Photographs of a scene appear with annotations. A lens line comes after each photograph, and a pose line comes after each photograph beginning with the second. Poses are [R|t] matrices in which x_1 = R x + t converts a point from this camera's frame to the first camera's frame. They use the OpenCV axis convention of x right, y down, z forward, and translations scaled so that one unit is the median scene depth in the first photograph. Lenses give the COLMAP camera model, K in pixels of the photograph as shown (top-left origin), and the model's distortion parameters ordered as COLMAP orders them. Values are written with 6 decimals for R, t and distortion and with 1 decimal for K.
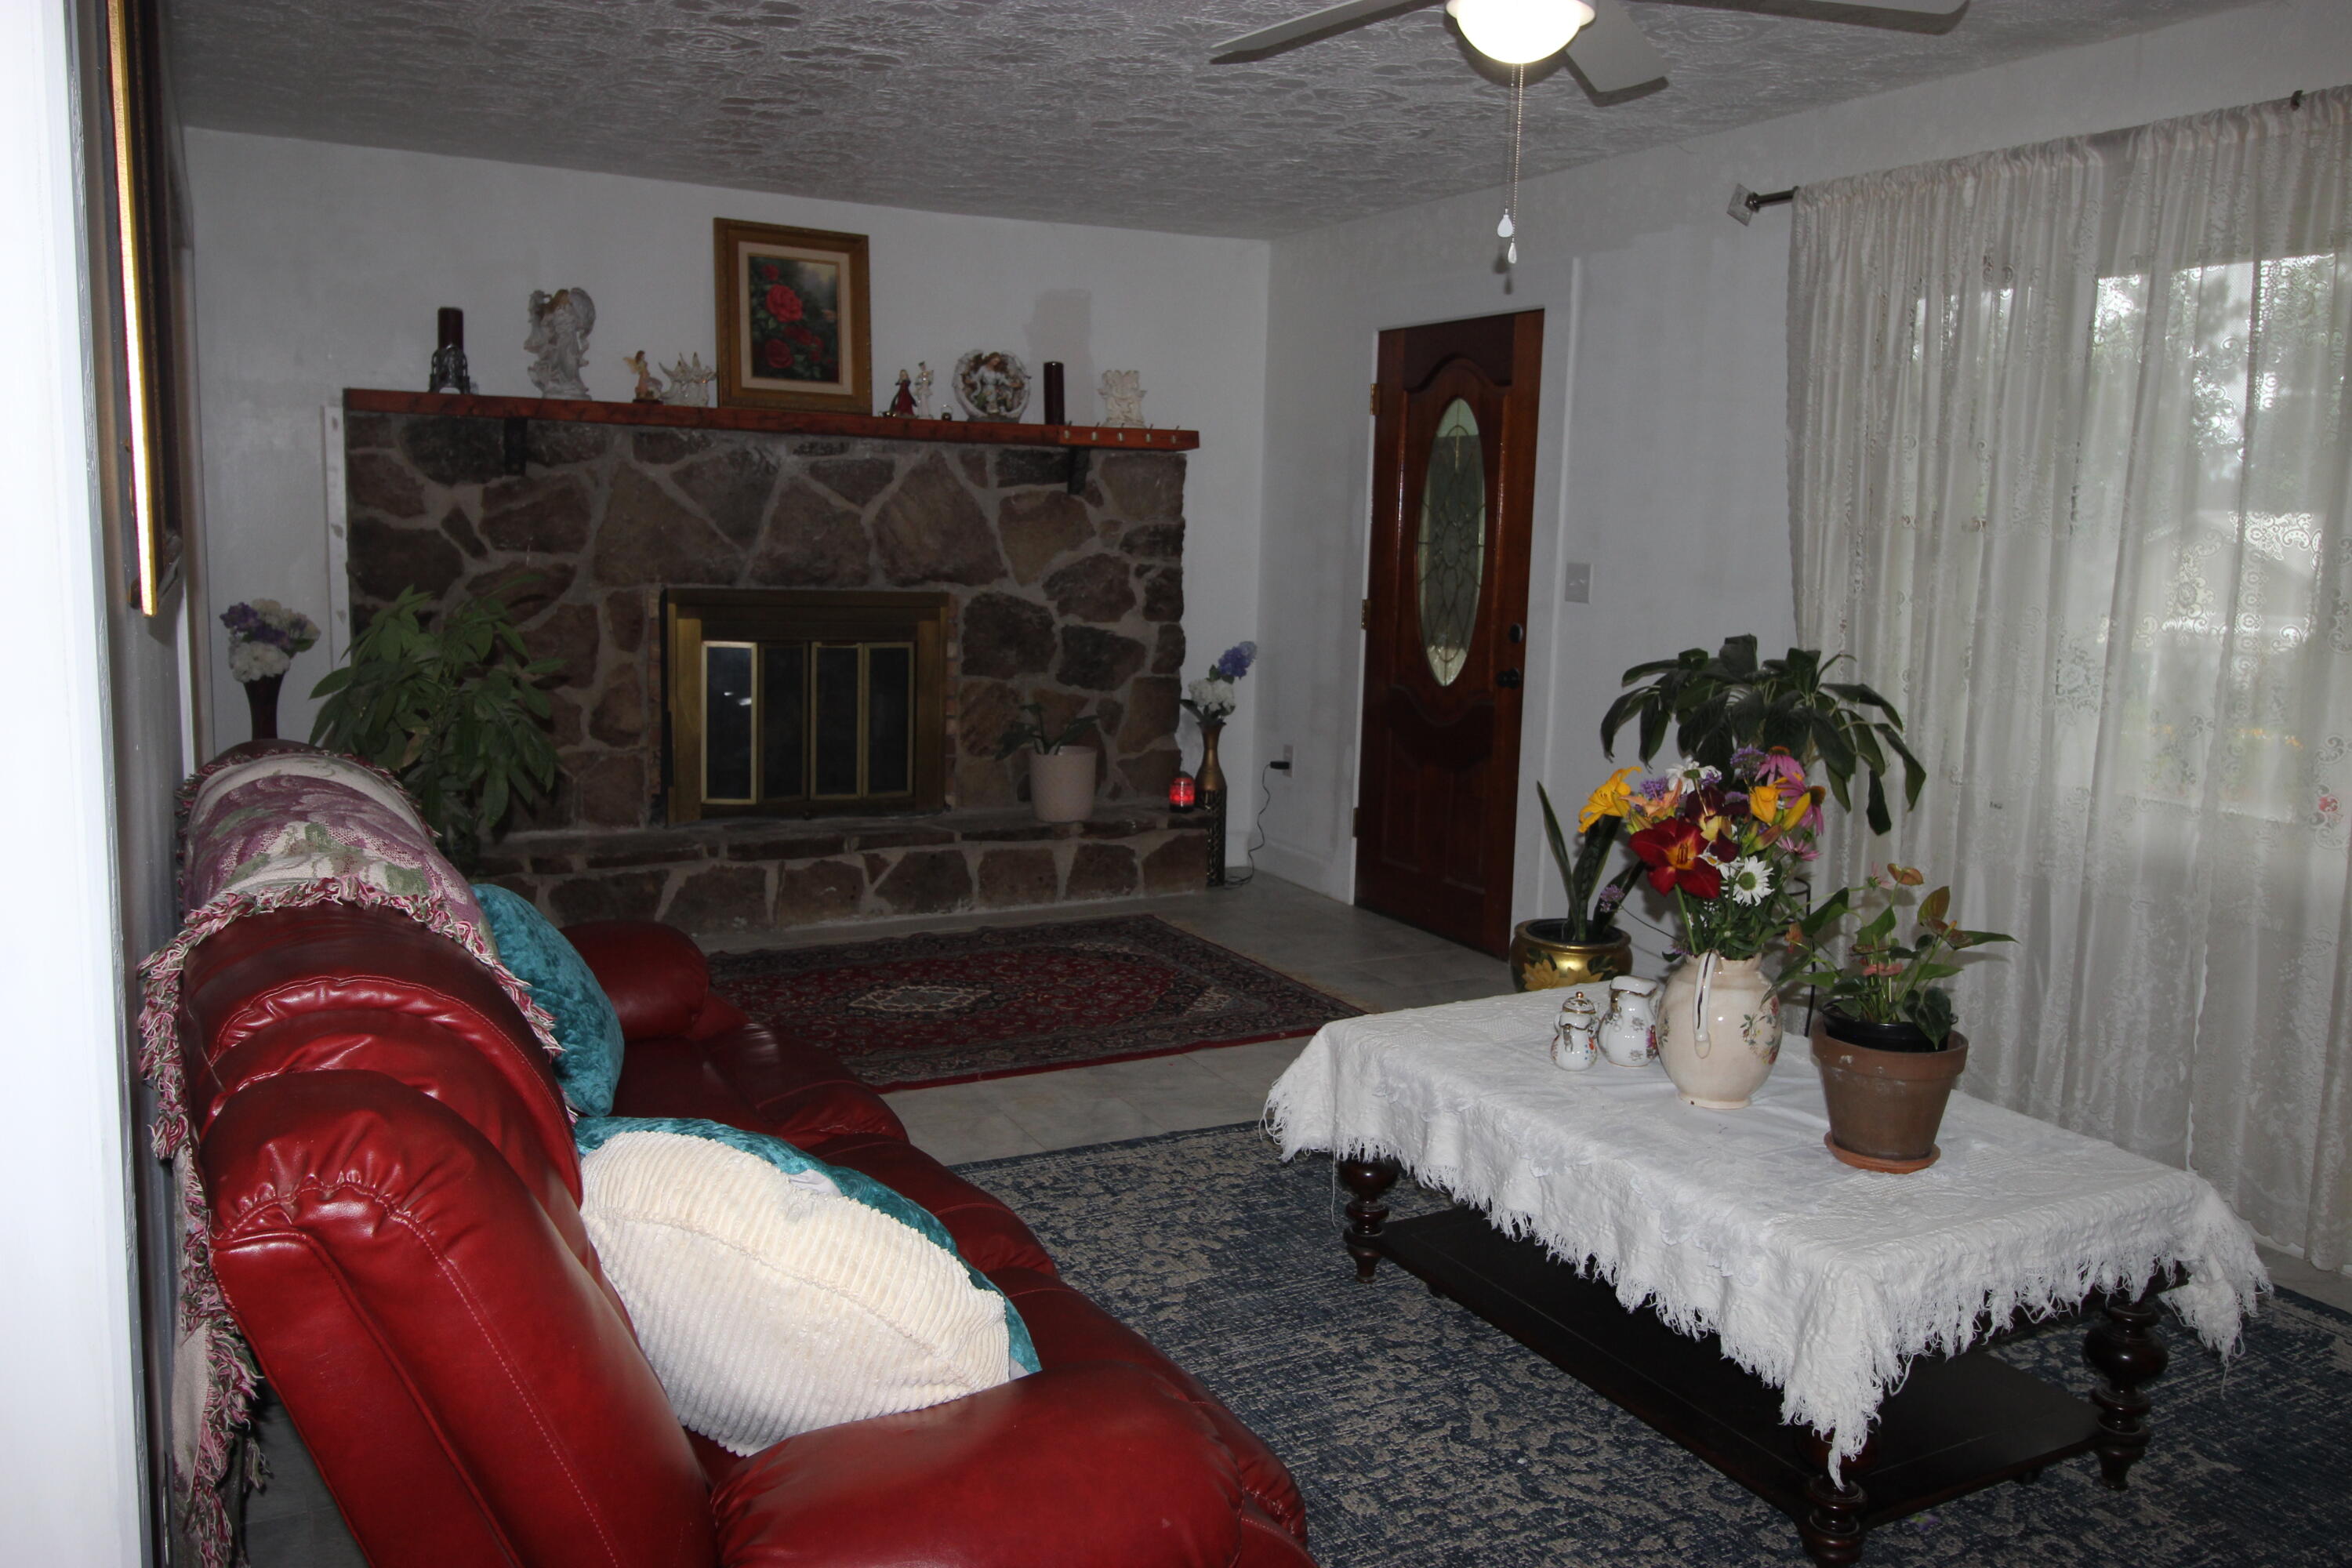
lens RADIAL K [[1832.2, 0, 1176.0], [0, 1832.2, 784.0], [0, 0, 1]] dist [0.012873, -0.006176]
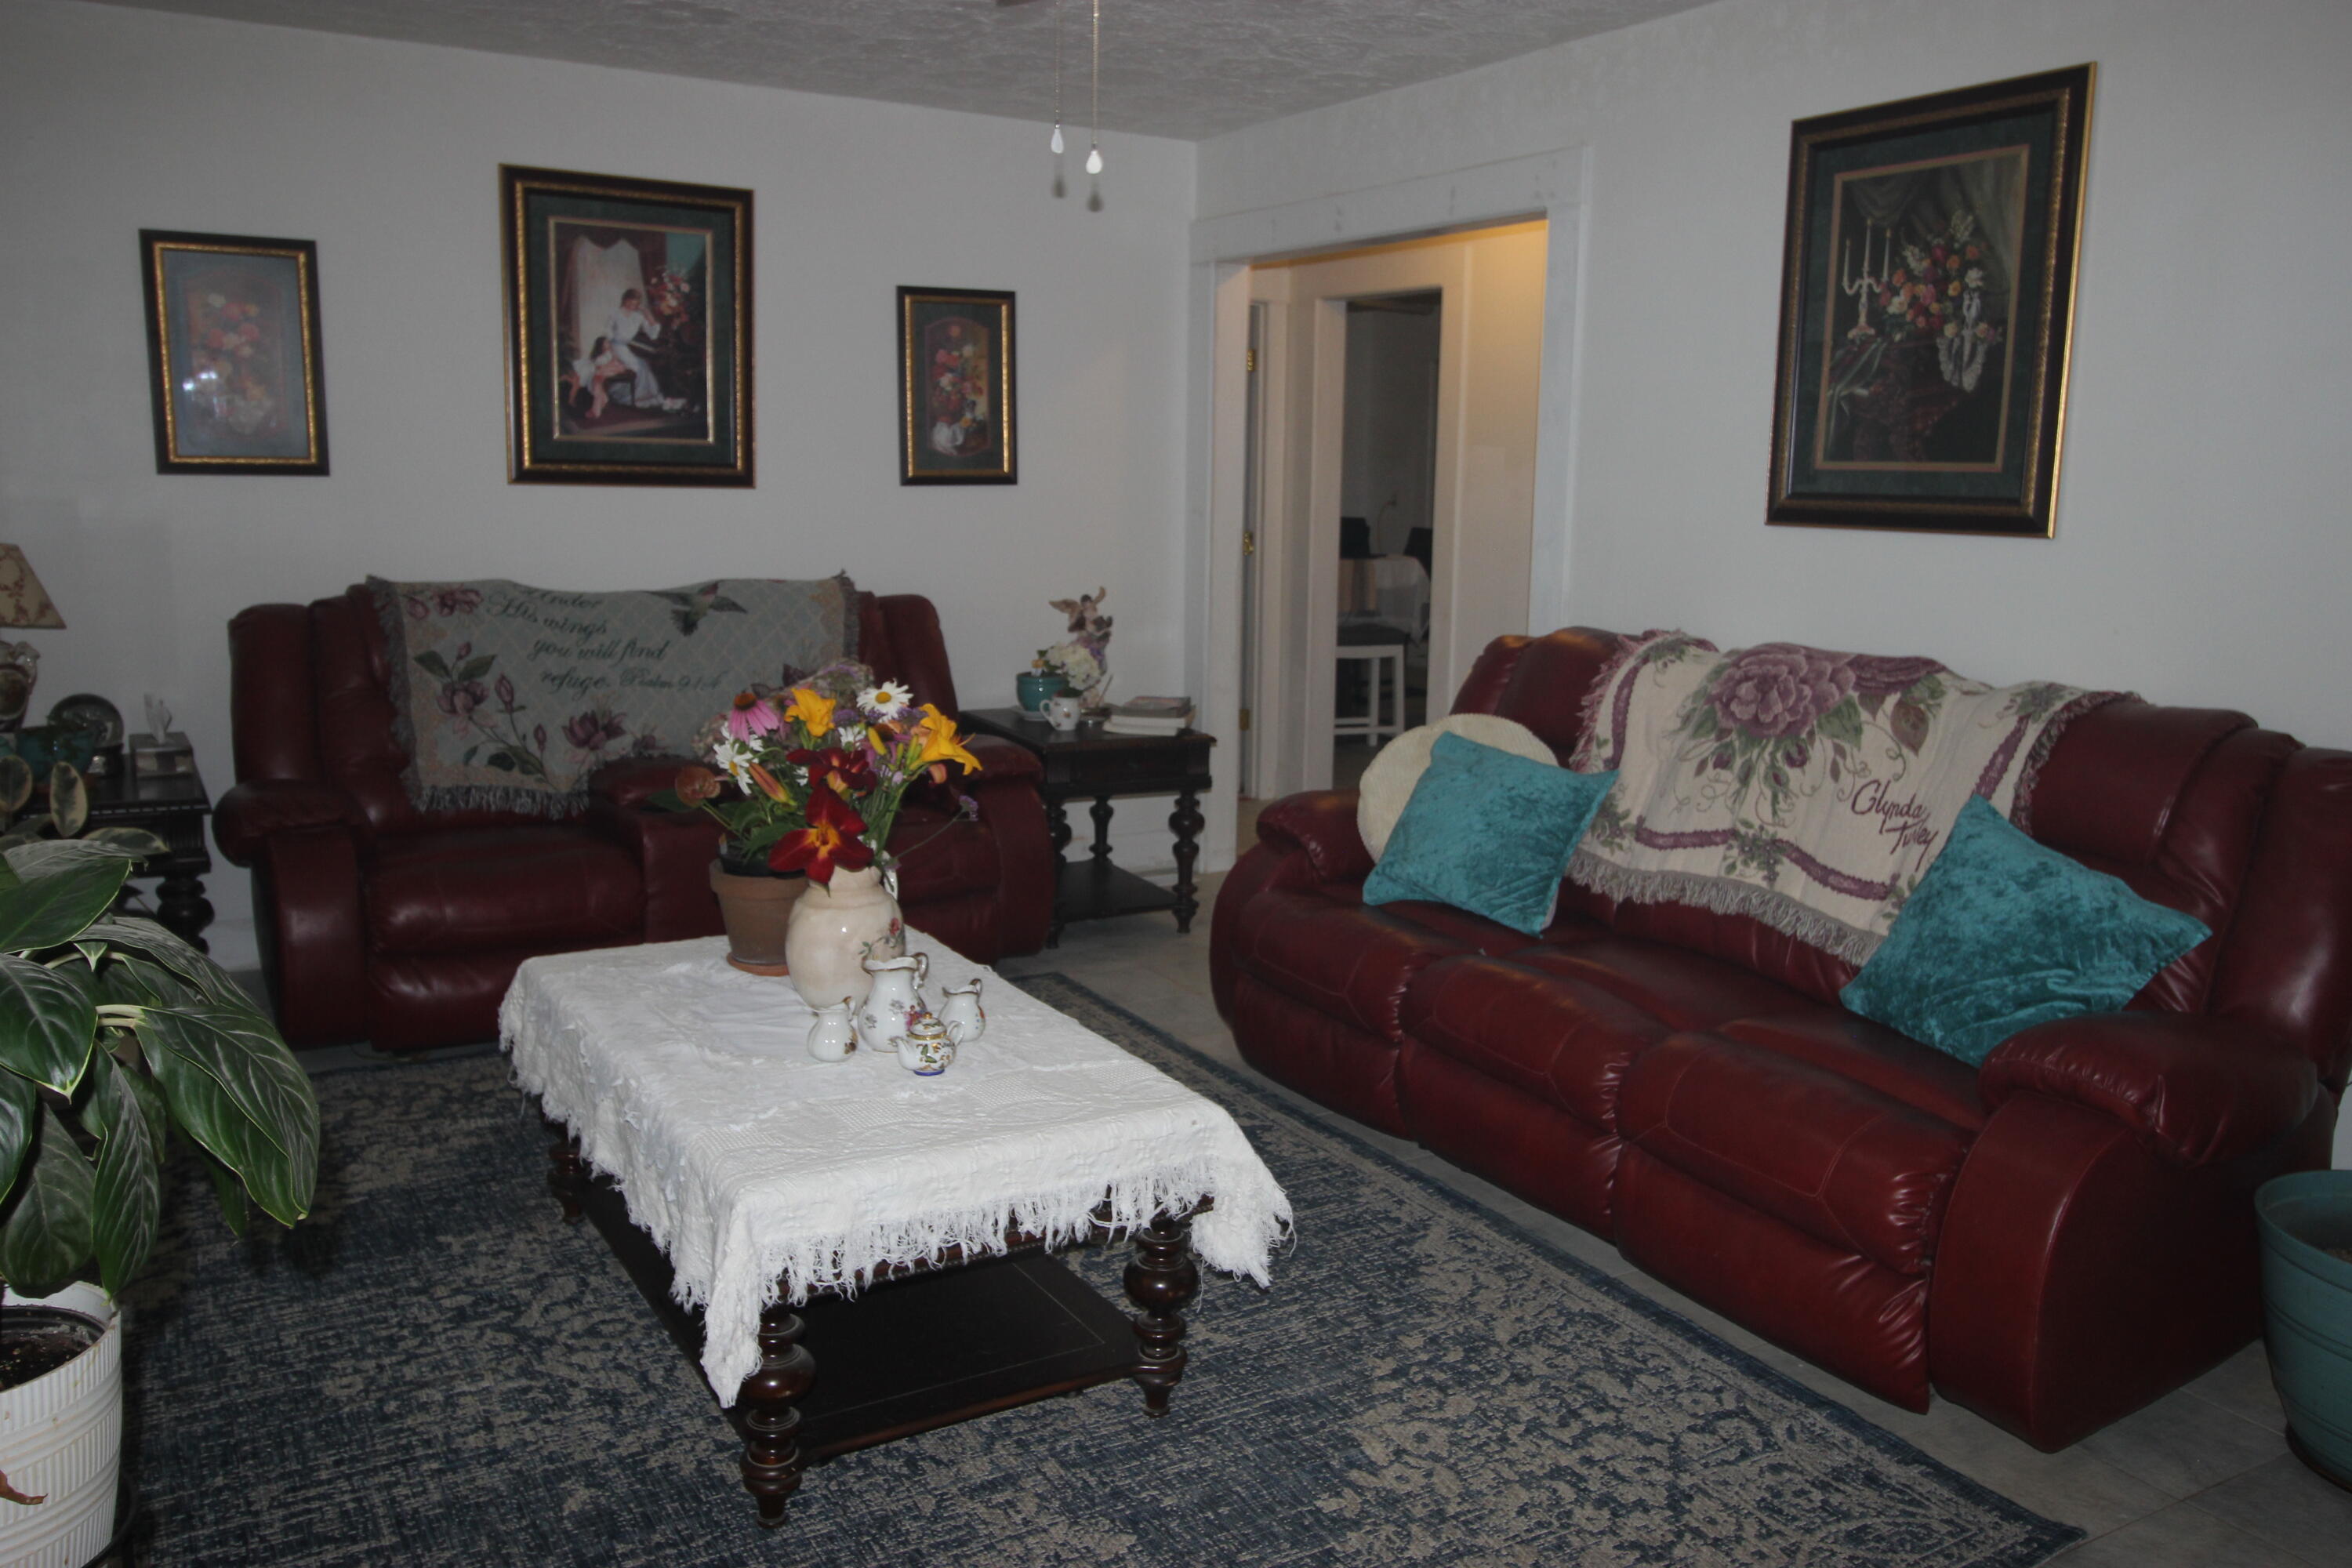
lens RADIAL K [[1832.2, 0, 1176.0], [0, 1832.2, 784.0], [0, 0, 1]] dist [0.012873, -0.006176]
pose [[-0.997544, -0.031413, -0.062610, 0.156695], [-0.049839, 0.946359, 0.319251, -0.250475], [0.049223, 0.321587, -0.945600, 1.695743]]
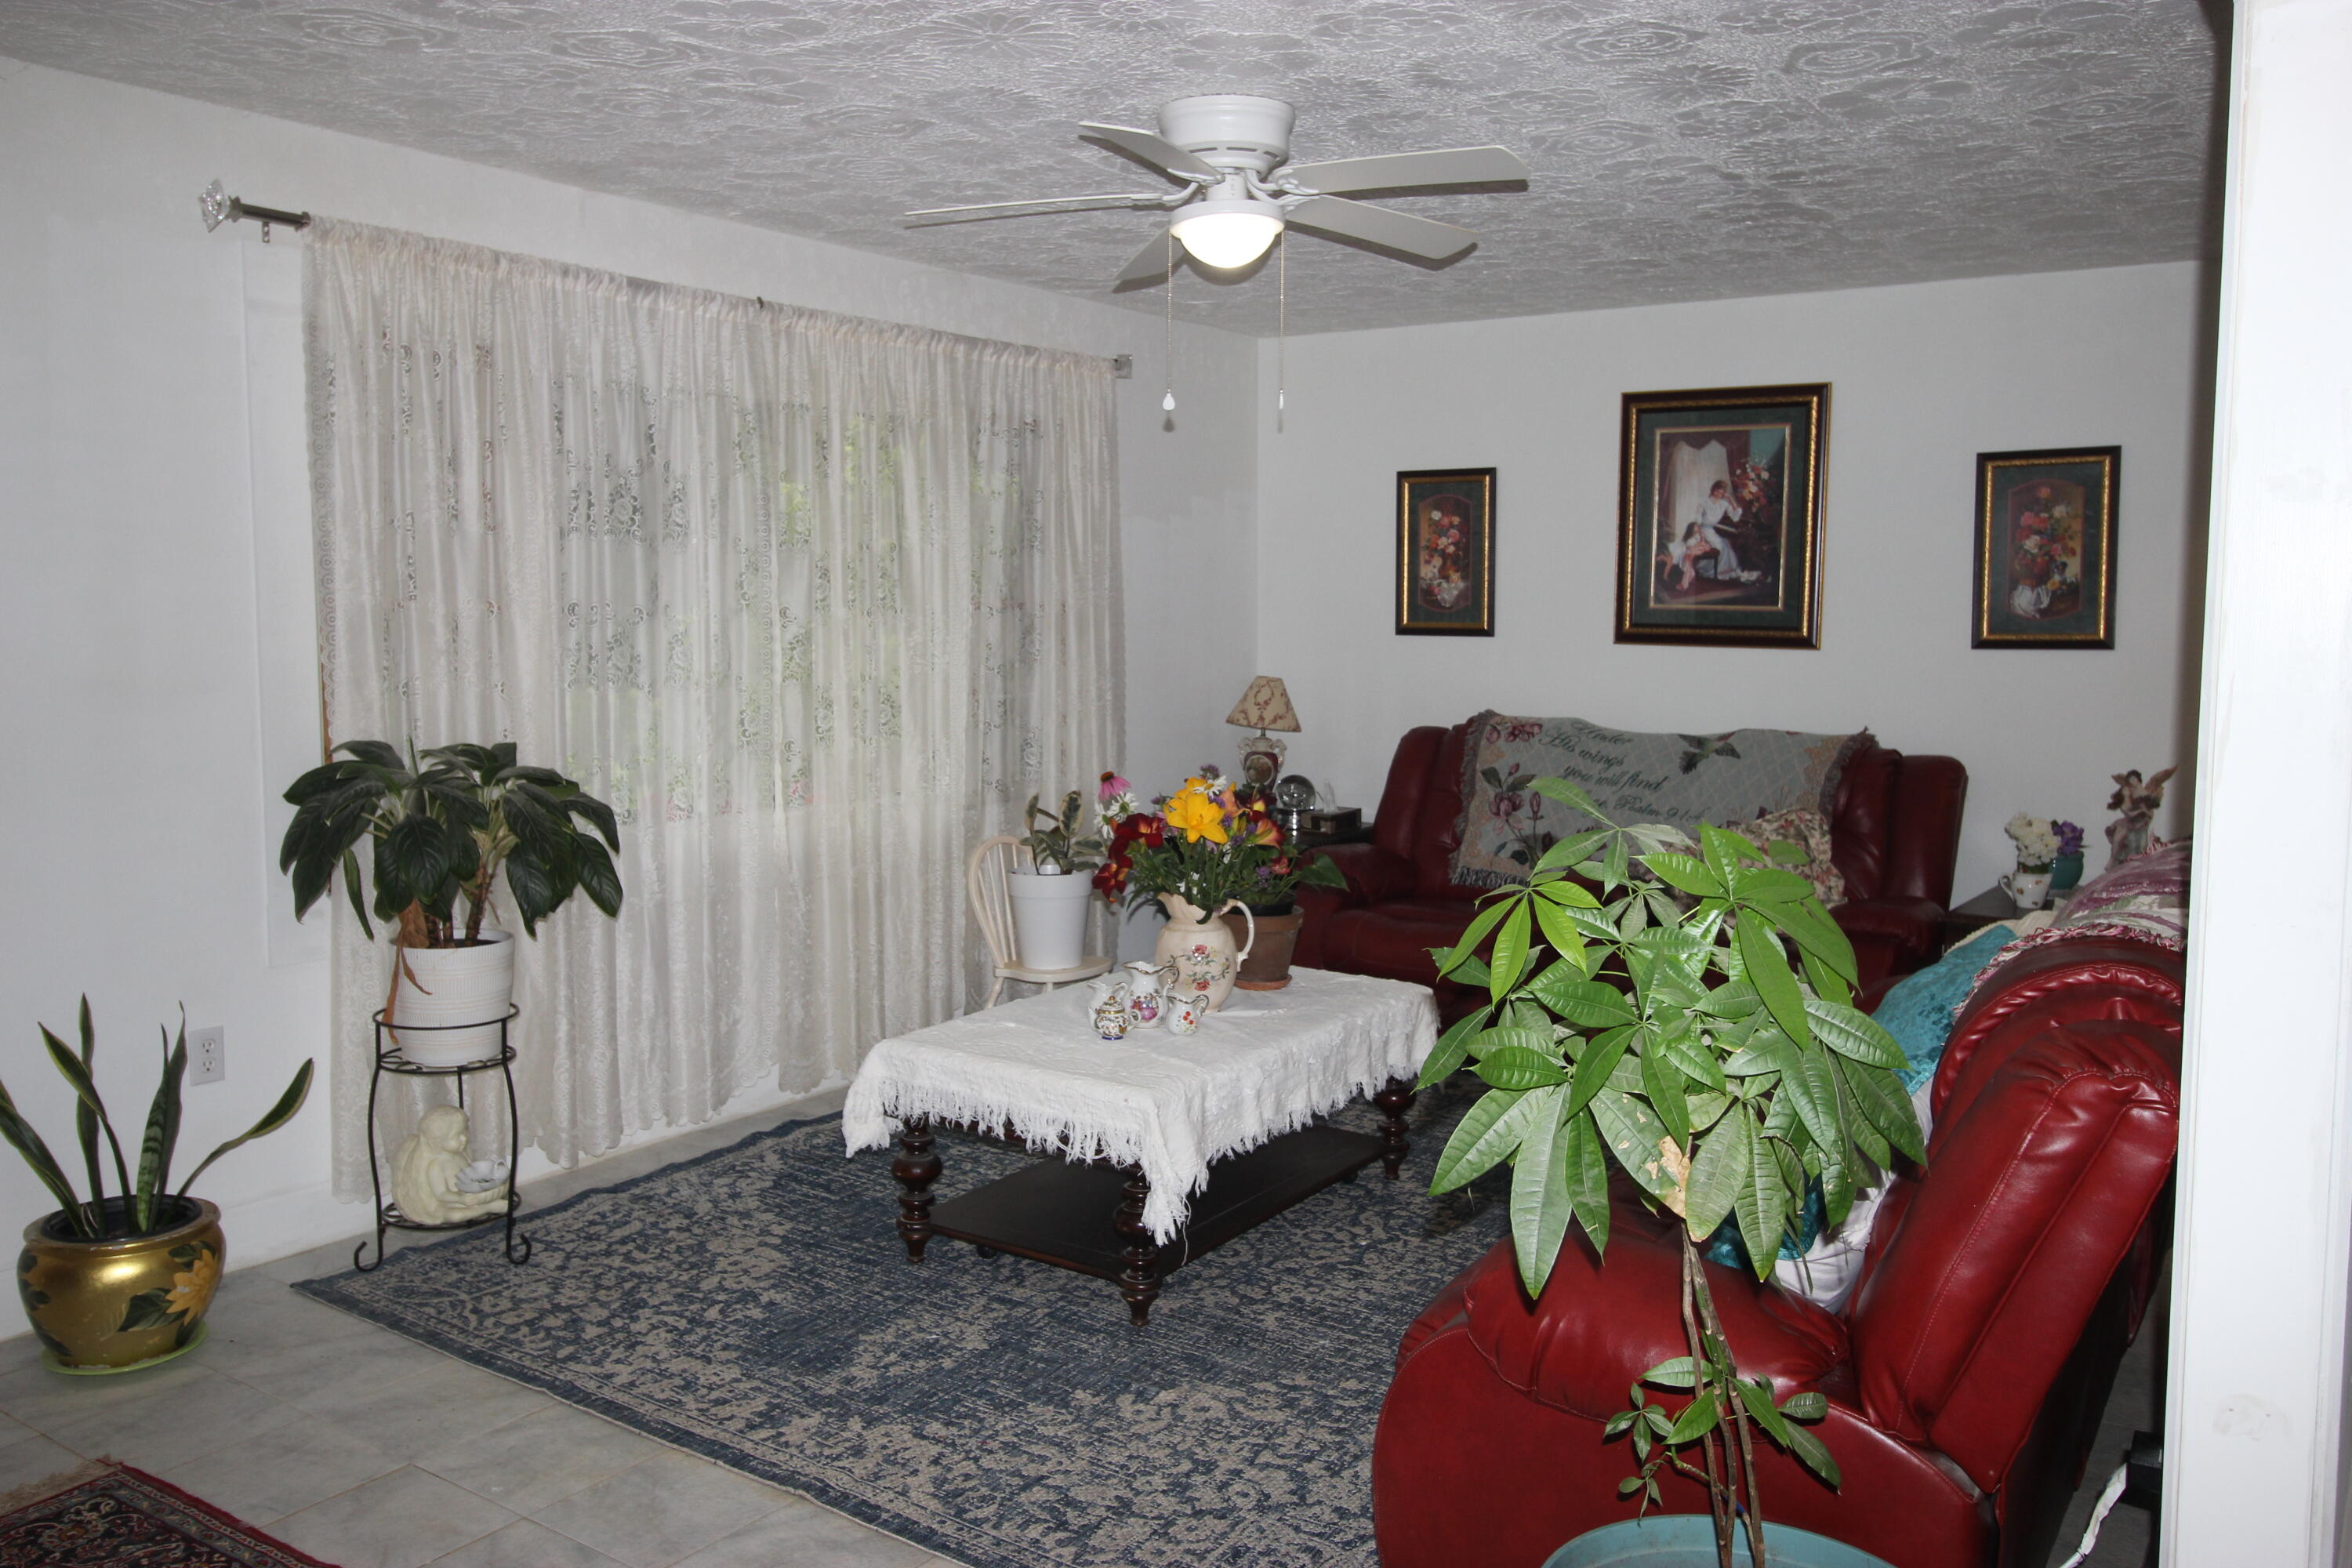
lens RADIAL K [[1832.2, 0, 1176.0], [0, 1832.2, 784.0], [0, 0, 1]] dist [0.012873, -0.006176]
pose [[-0.472539, -0.115675, 0.873685, -0.820354], [0.113724, 0.975057, 0.190604, -0.243280], [-0.873941, 0.189427, -0.447598, 1.421990]]
